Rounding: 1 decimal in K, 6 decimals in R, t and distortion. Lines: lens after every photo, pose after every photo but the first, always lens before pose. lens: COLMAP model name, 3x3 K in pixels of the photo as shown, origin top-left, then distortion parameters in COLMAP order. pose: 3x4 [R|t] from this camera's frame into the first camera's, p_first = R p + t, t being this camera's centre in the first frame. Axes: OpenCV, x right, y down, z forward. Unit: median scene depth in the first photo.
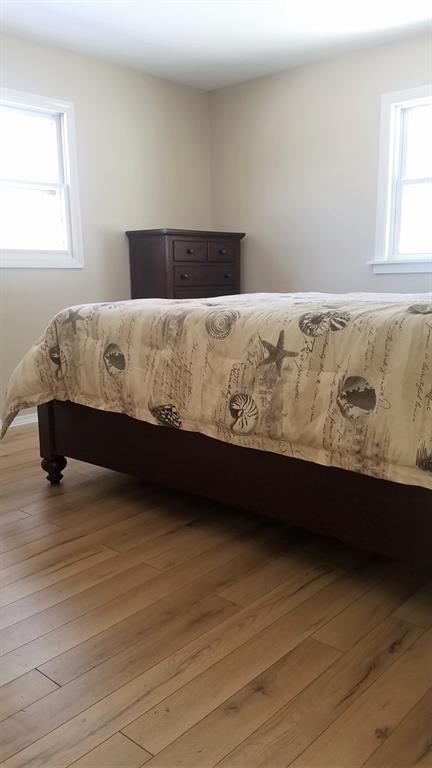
lens RADIAL K [[637.3, 0, 216.7], [0, 637.3, 384.3], [0, 0, 1]] dist [0.131079, -0.015580]
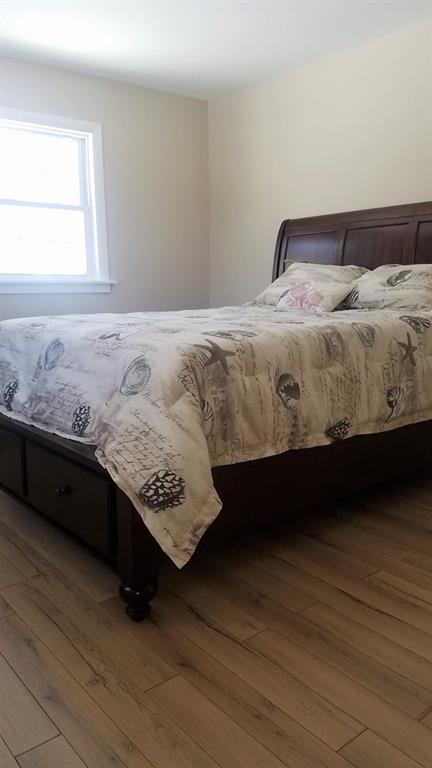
lens RADIAL K [[615.8, 0, 216.0], [0, 615.8, 384.1], [0, 0, 1]] dist [0.000903, -0.000227]
pose [[0.168864, -0.153409, 0.973627, -1.048846], [0.187782, 0.974727, 0.121014, -0.177765], [-0.967586, 0.162395, 0.193404, 0.975812]]
